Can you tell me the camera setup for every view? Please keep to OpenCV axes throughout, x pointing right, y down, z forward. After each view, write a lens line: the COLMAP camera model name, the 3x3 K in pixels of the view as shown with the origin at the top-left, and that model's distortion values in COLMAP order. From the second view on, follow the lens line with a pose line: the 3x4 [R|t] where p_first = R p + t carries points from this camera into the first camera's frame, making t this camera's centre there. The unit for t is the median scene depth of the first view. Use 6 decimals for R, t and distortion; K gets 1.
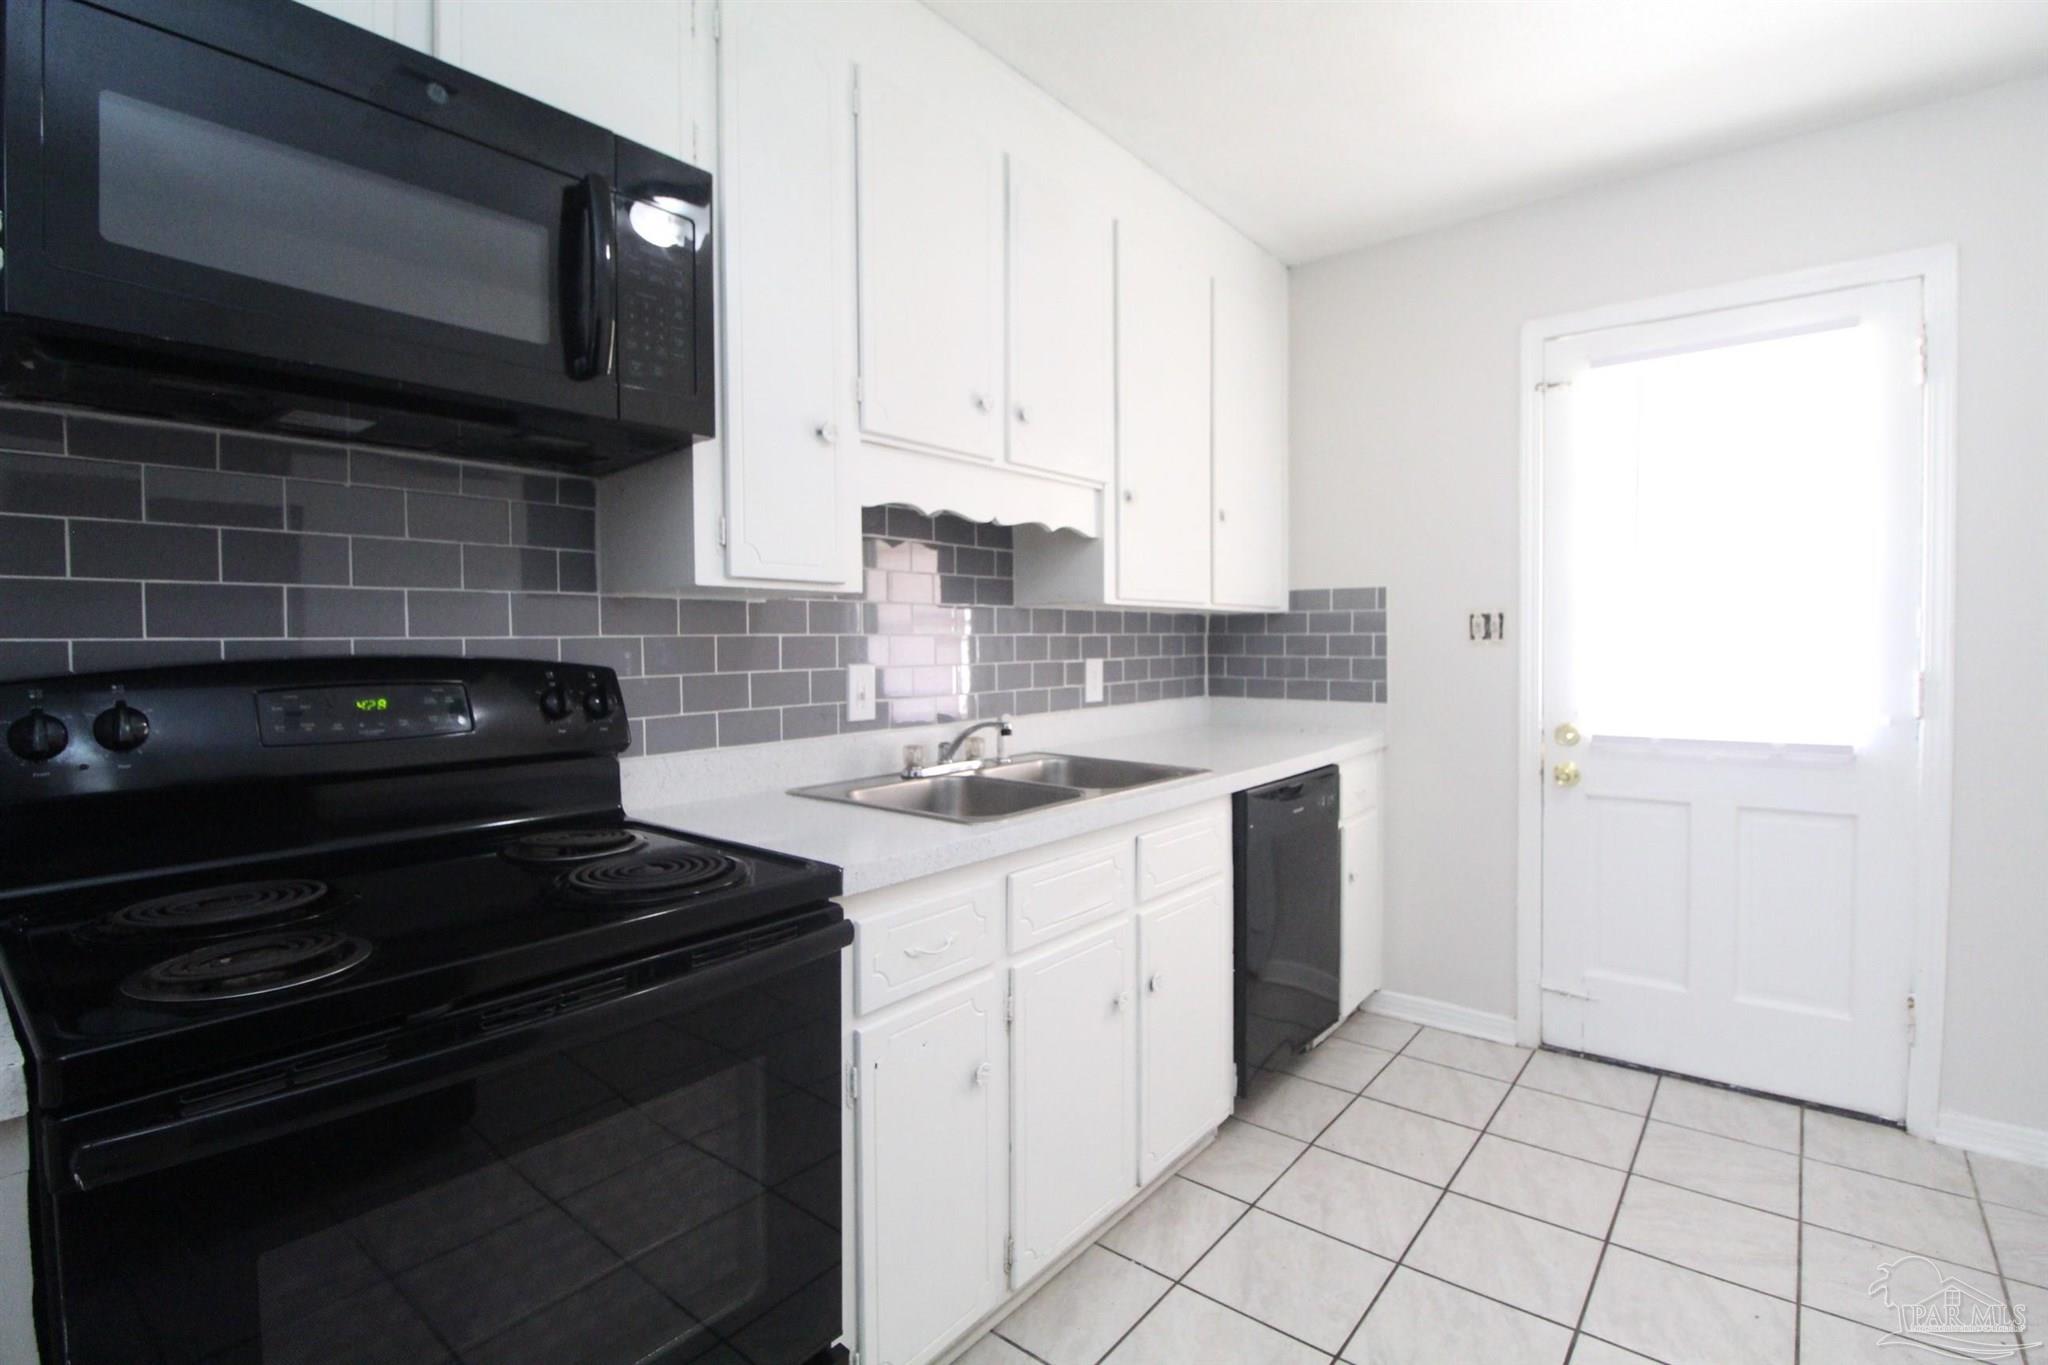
lens RADIAL K [[943.1, 0, 1050.1], [0, 943.1, 668.4], [0, 0, 1]] dist [-0.002010, -0.015278]
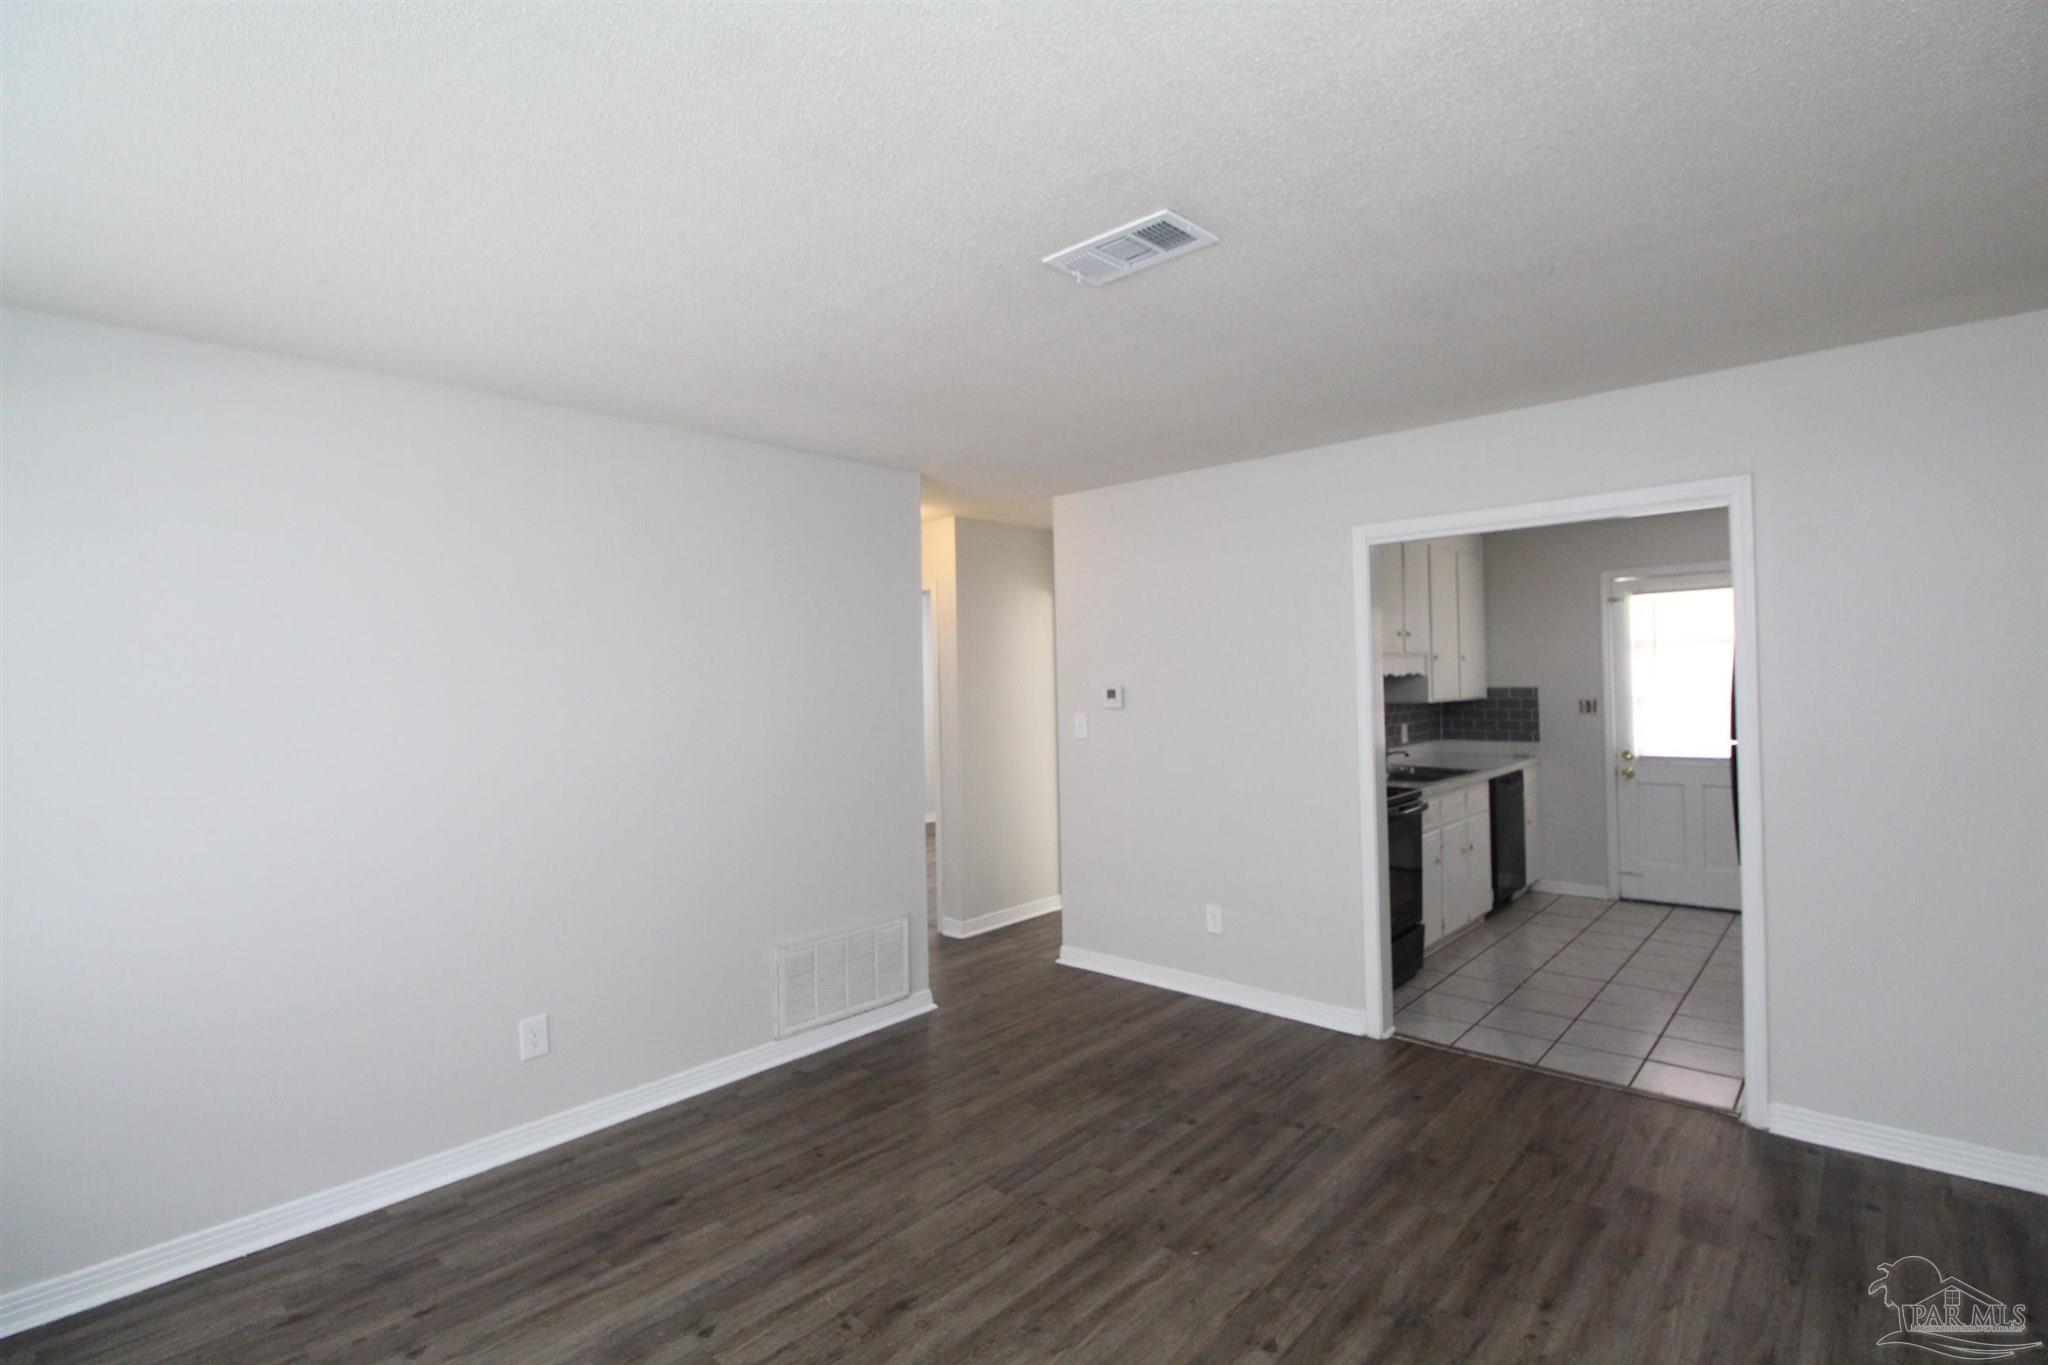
lens RADIAL K [[943.1, 0, 1050.1], [0, 943.1, 668.4], [0, 0, 1]] dist [-0.002010, -0.015278]
pose [[0.998109, -0.014165, -0.059807, -0.715599], [0.011622, 0.999023, -0.042646, -0.060088], [0.060352, 0.041870, 0.997299, -1.381688]]
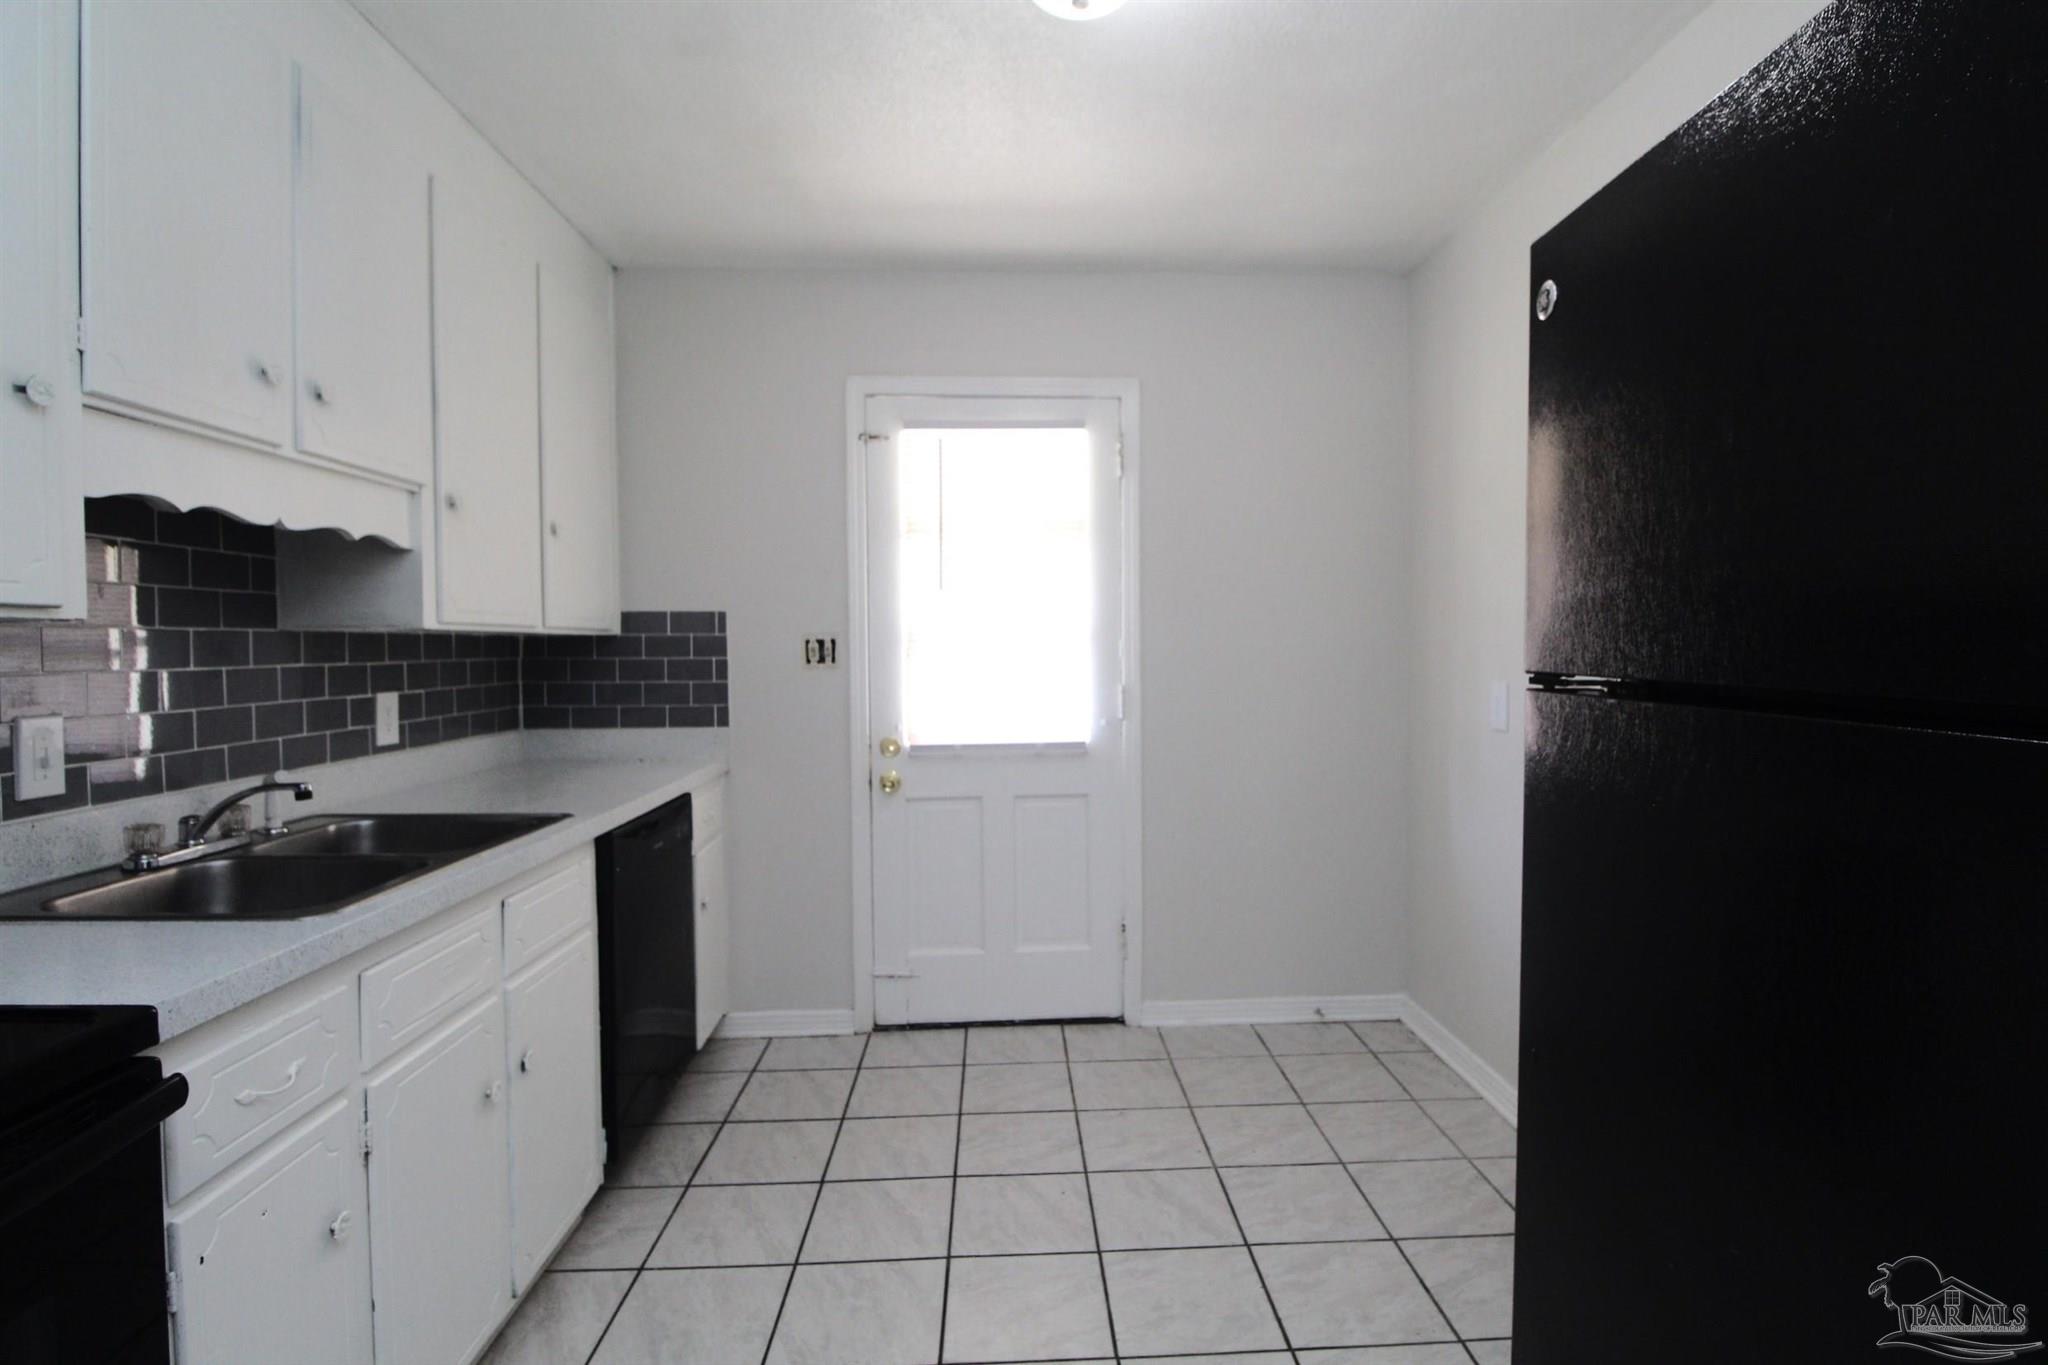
lens RADIAL K [[983.5, 0, 1049.8], [0, 983.5, 669.0], [0, 0, 1]] dist [0.000641, -0.017442]
pose [[0.747340, -0.015005, 0.664272, -0.097518], [0.022295, 0.999748, -0.002500, -0.017221], [-0.664067, 0.016679, 0.747487, -0.015952]]
